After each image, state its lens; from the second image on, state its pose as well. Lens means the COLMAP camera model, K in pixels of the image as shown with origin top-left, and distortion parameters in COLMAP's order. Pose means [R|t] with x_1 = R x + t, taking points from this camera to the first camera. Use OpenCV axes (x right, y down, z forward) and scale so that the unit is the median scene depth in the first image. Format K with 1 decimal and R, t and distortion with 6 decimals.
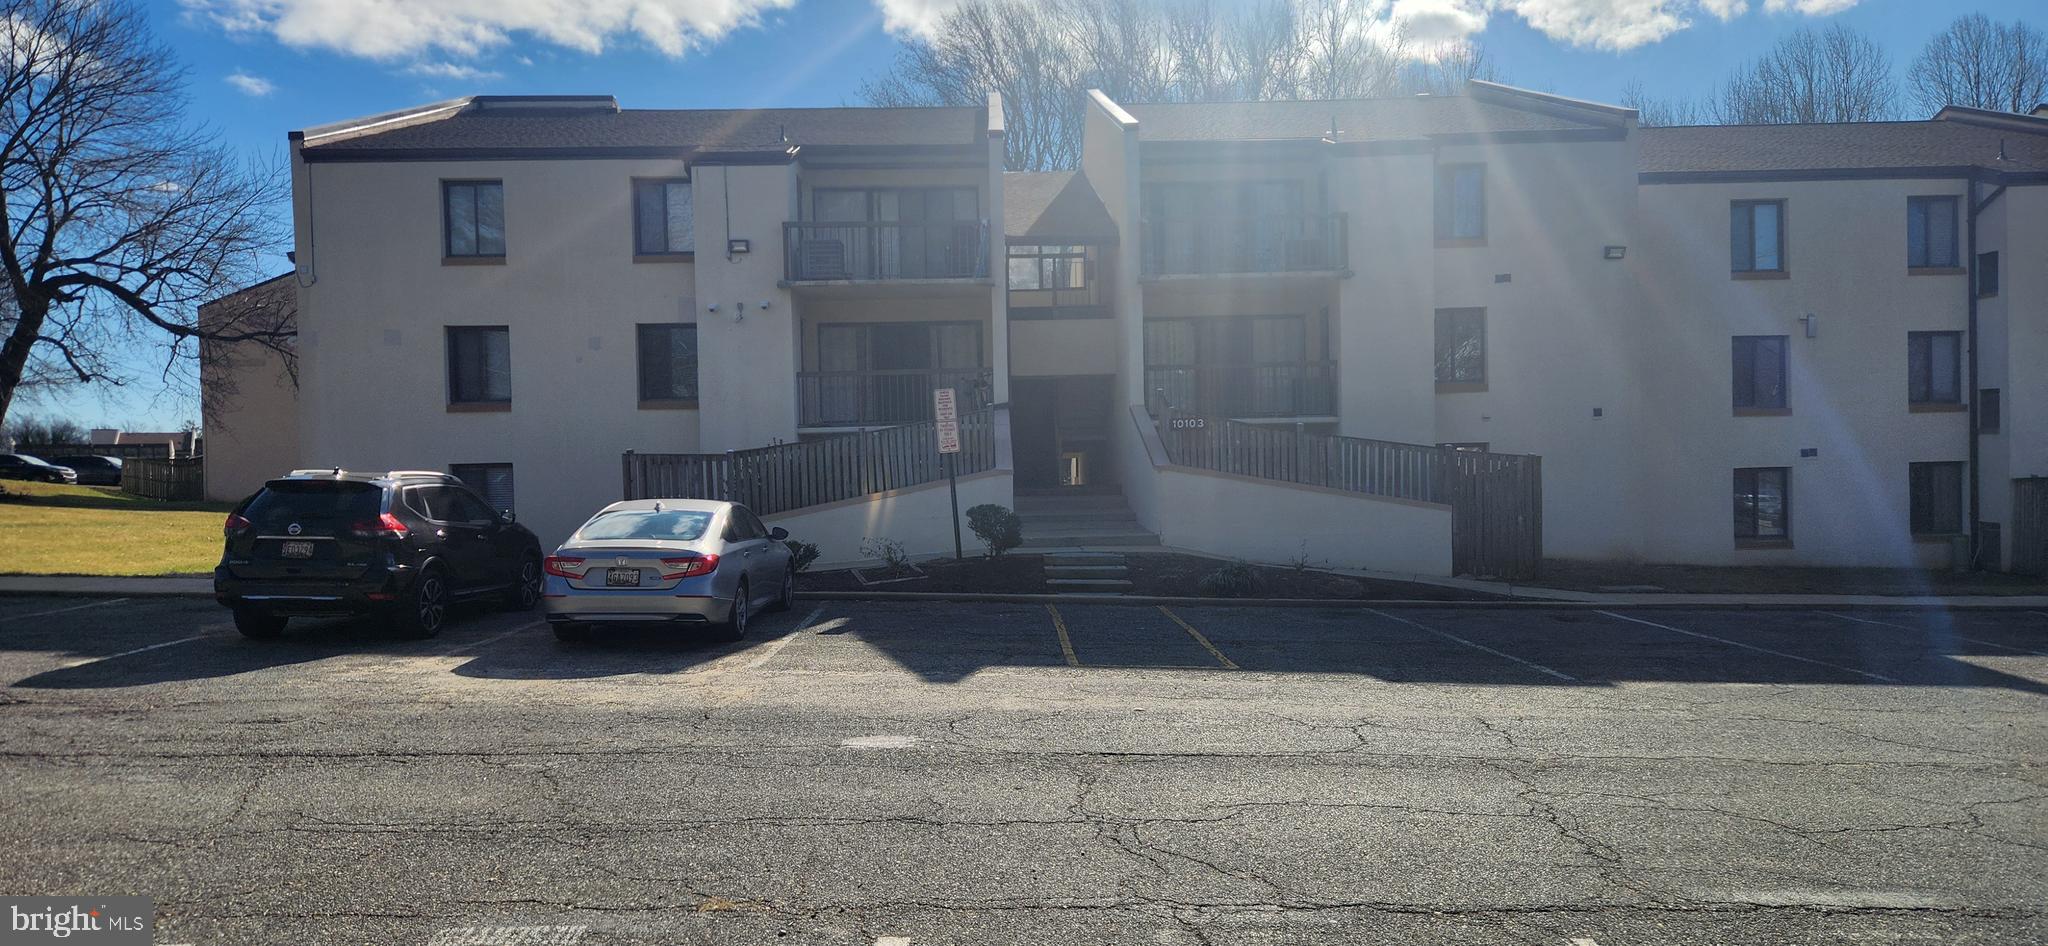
lens RADIAL K [[1418.5, 0, 1032.7], [0, 1418.5, 506.8], [0, 0, 1]] dist [0.030289, -0.007508]
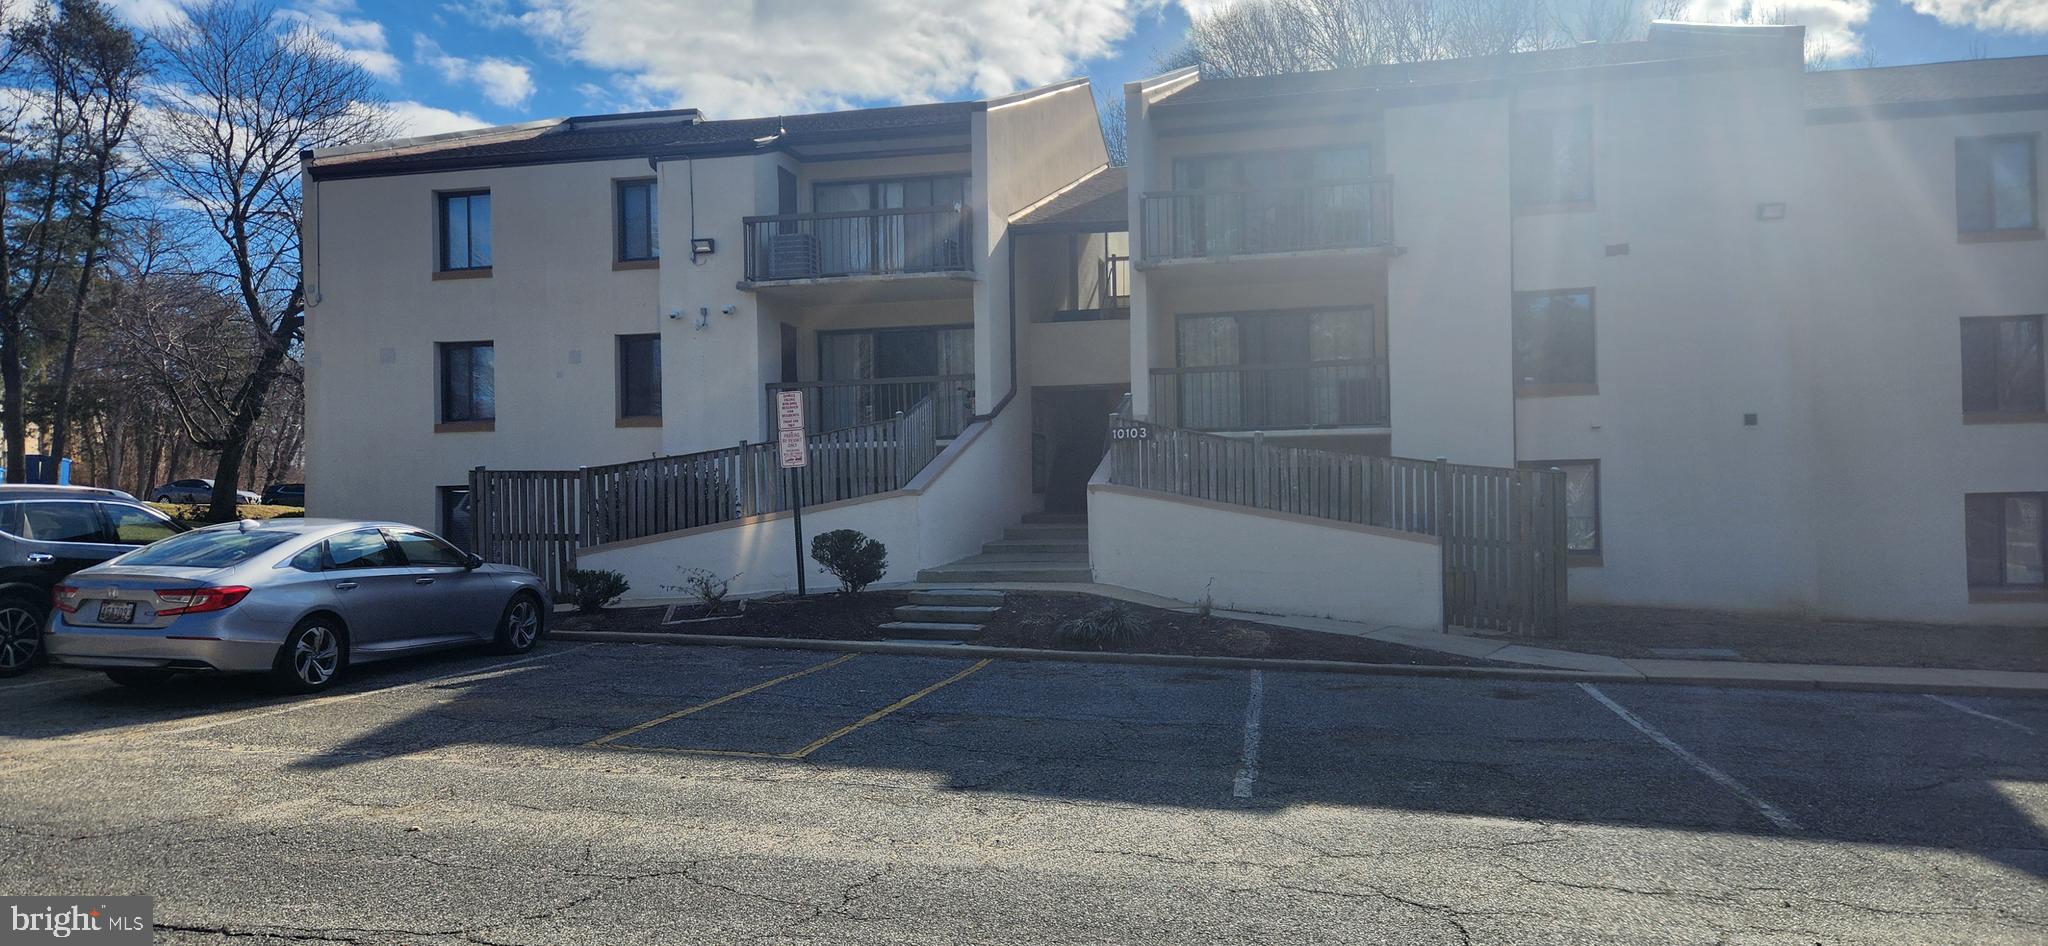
lens RADIAL K [[1418.5, 0, 1032.7], [0, 1418.5, 506.8], [0, 0, 1]] dist [0.030289, -0.007508]
pose [[0.973079, 0.003147, -0.230449, 0.207322], [-0.008741, 0.999691, -0.023256, 0.002313], [0.230304, 0.024644, 0.972807, 0.168751]]
